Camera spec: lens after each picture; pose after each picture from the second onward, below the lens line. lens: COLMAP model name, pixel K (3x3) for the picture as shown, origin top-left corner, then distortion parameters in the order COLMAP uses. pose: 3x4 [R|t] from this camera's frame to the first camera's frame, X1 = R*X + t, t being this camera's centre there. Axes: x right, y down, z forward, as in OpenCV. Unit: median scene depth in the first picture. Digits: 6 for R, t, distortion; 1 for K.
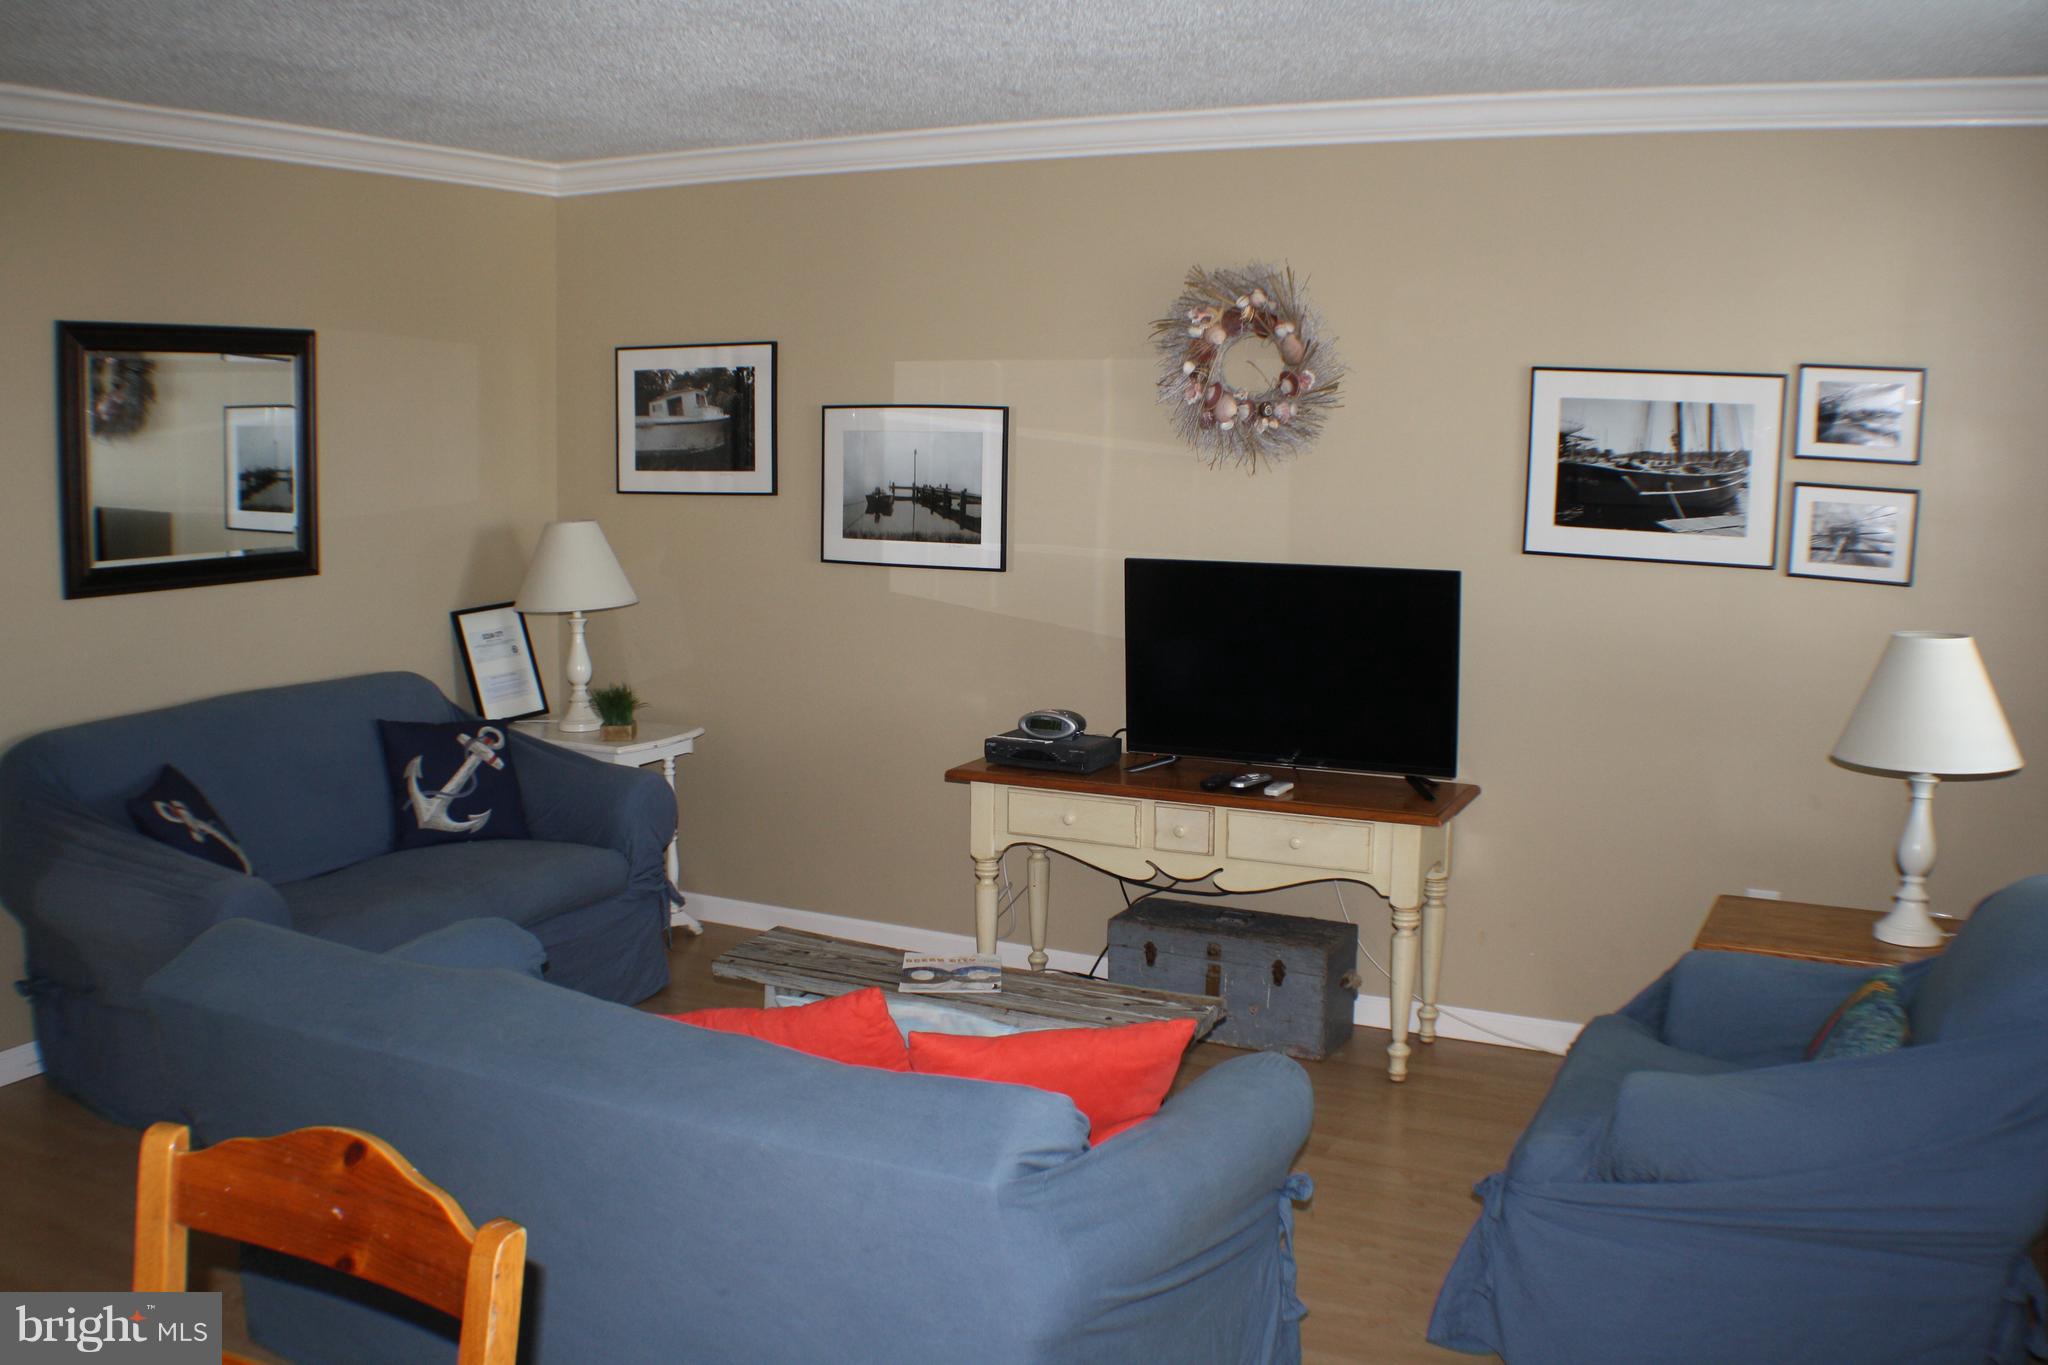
lens RADIAL K [[1855.2, 0, 1024.0], [0, 1855.2, 682.5], [0, 0, 1]] dist [-0.198259, 0.084572]
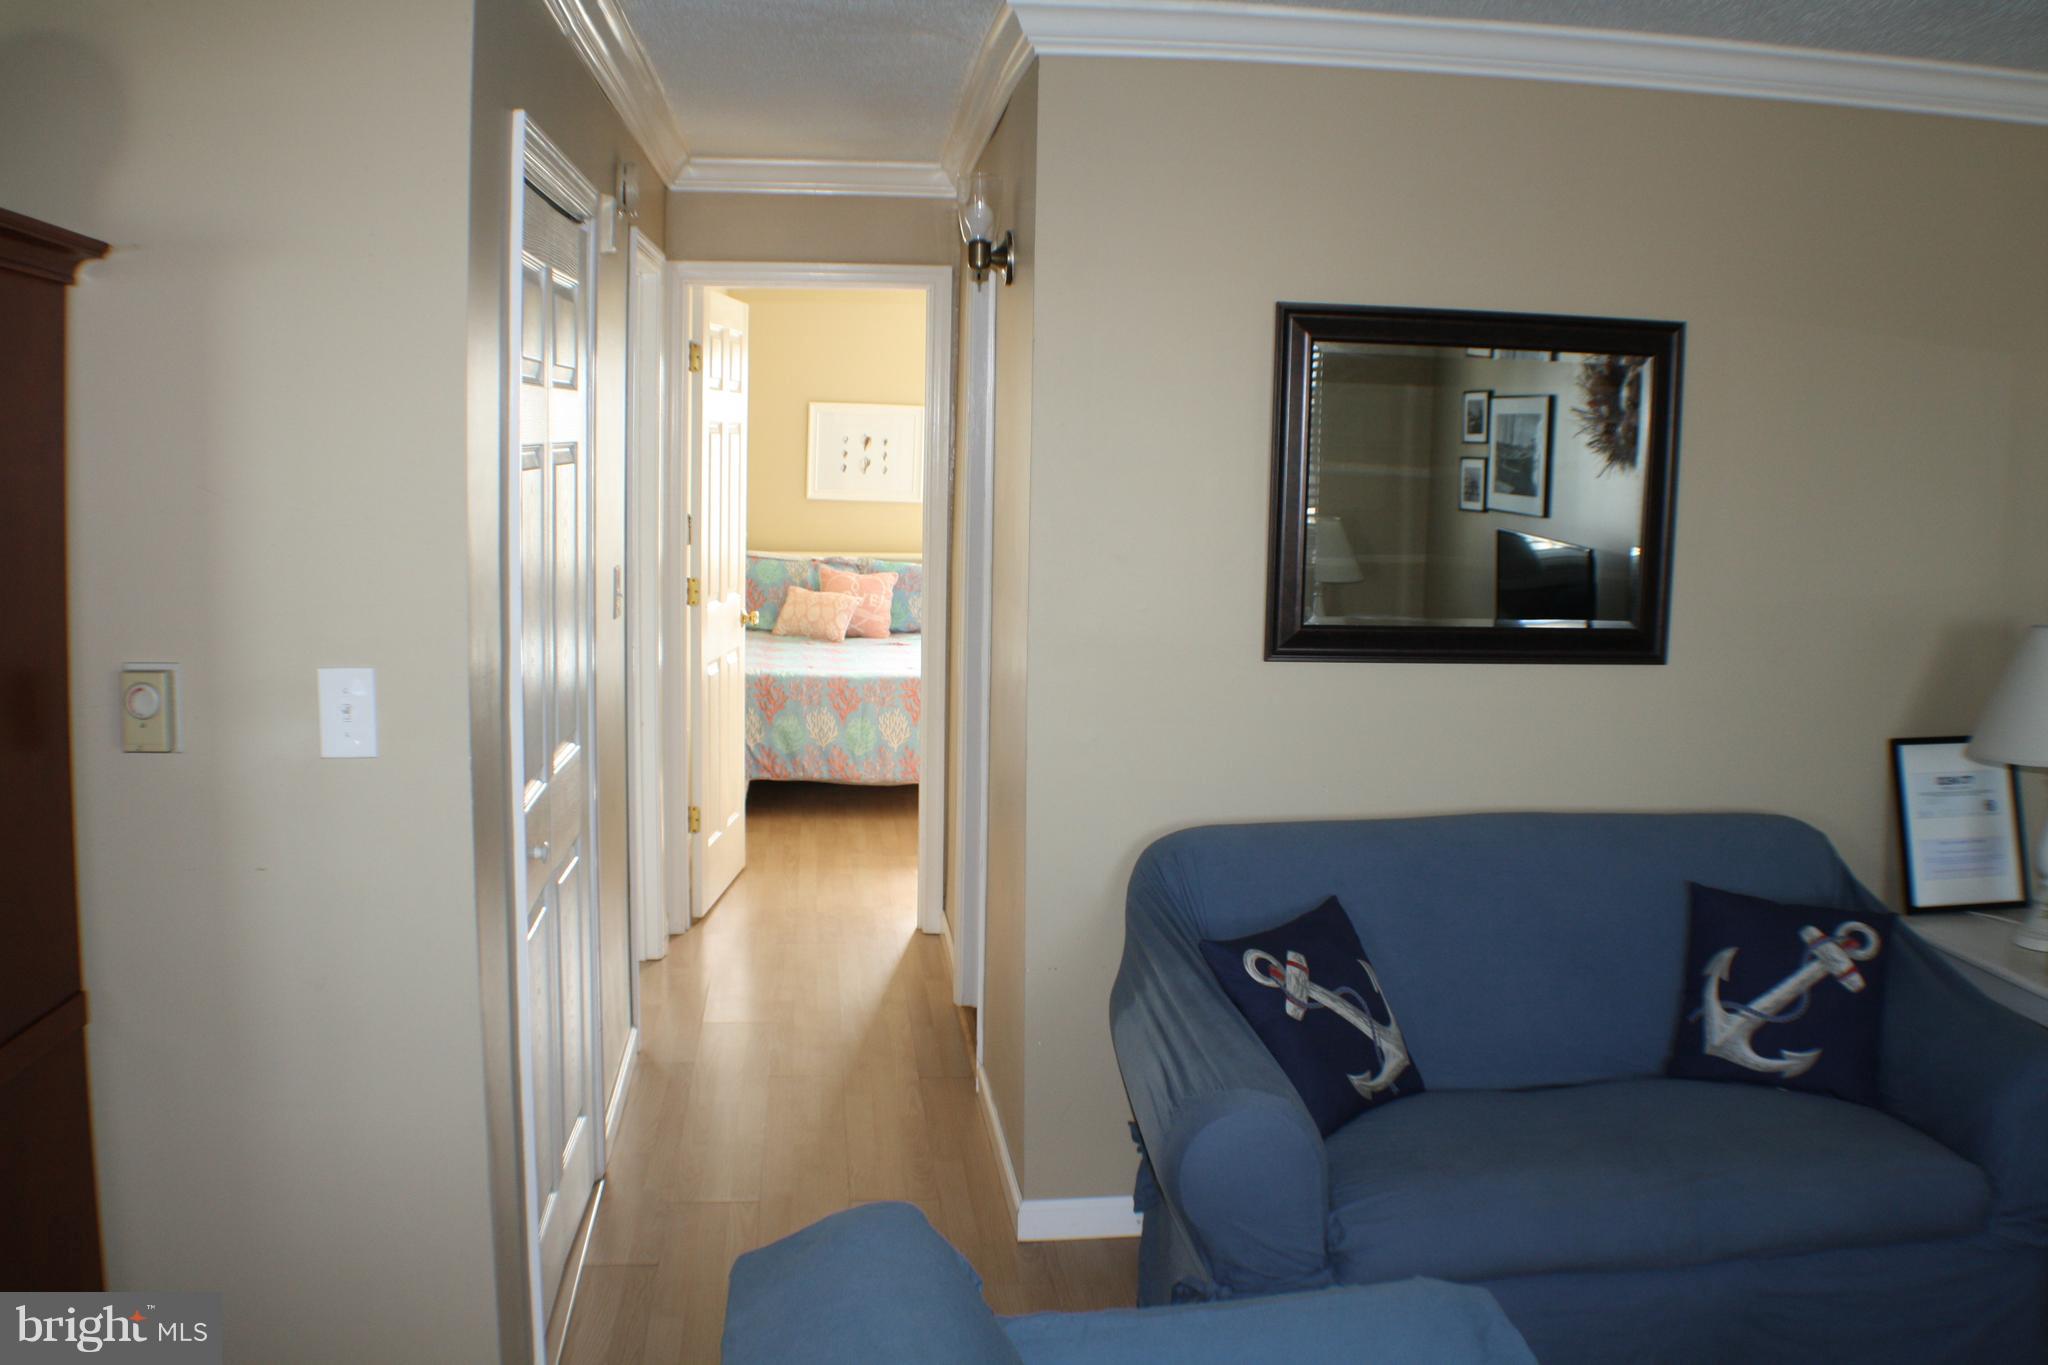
lens RADIAL K [[1855.2, 0, 1024.0], [0, 1855.2, 682.5], [0, 0, 1]] dist [-0.198259, 0.084572]
pose [[0.550153, 0.107720, -0.828087, 0.068113], [-0.129984, 0.990605, 0.042504, -0.053754], [0.824885, 0.084254, 0.558986, 0.416057]]
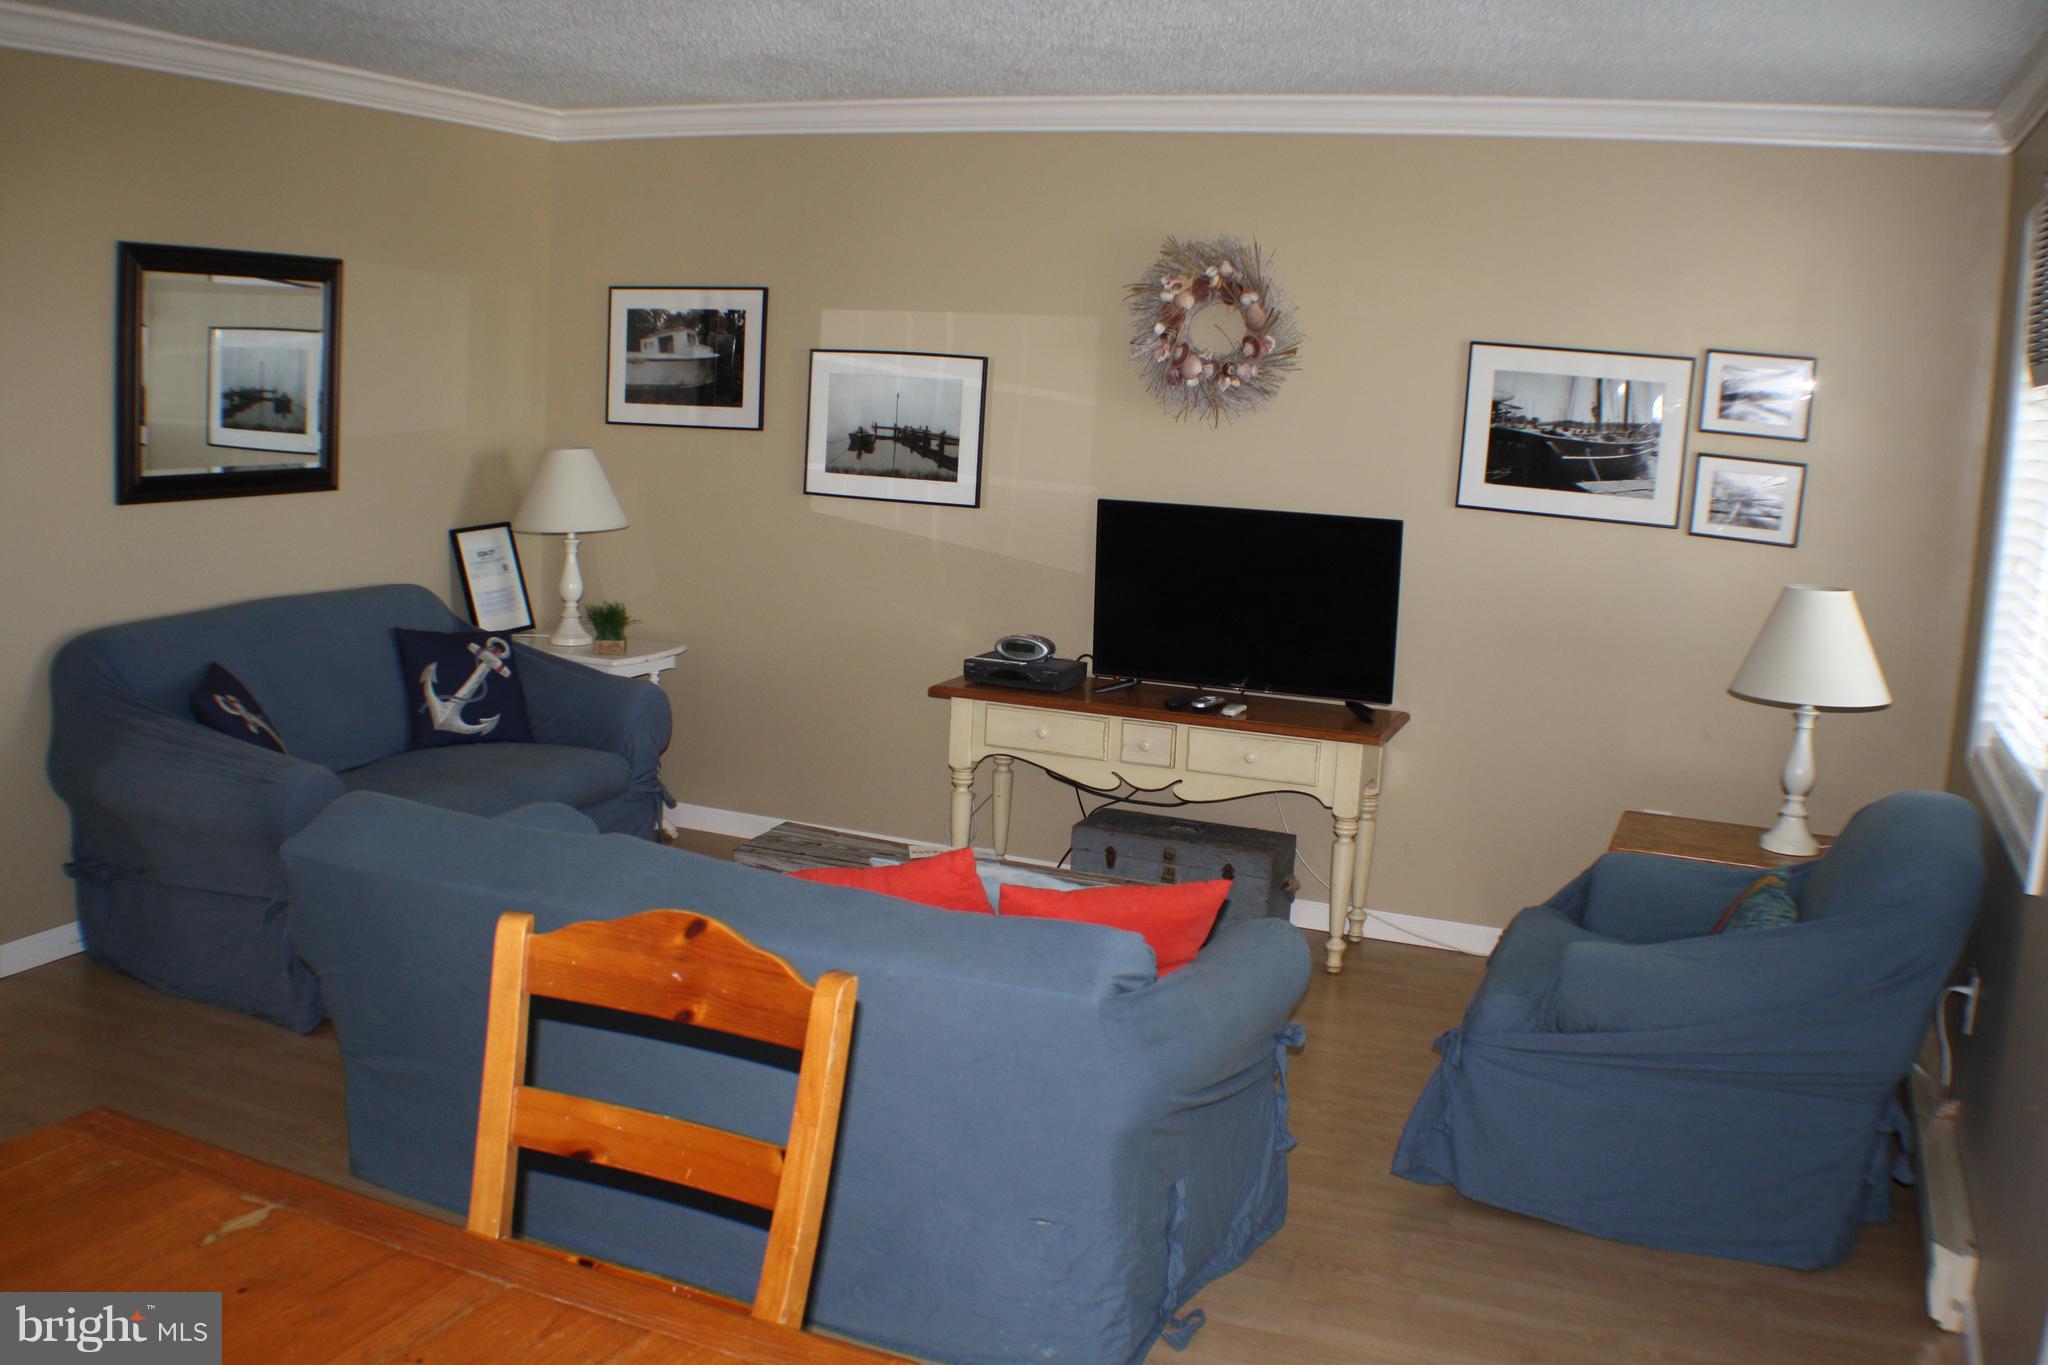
lens RADIAL K [[1855.2, 0, 1024.0], [0, 1855.2, 682.5], [0, 0, 1]] dist [-0.198259, 0.084572]
pose [[0.996154, 0.026578, 0.083496, -0.079338], [-0.028869, 0.999236, 0.026353, 0.014613], [-0.082732, -0.028662, 0.996160, -0.099927]]
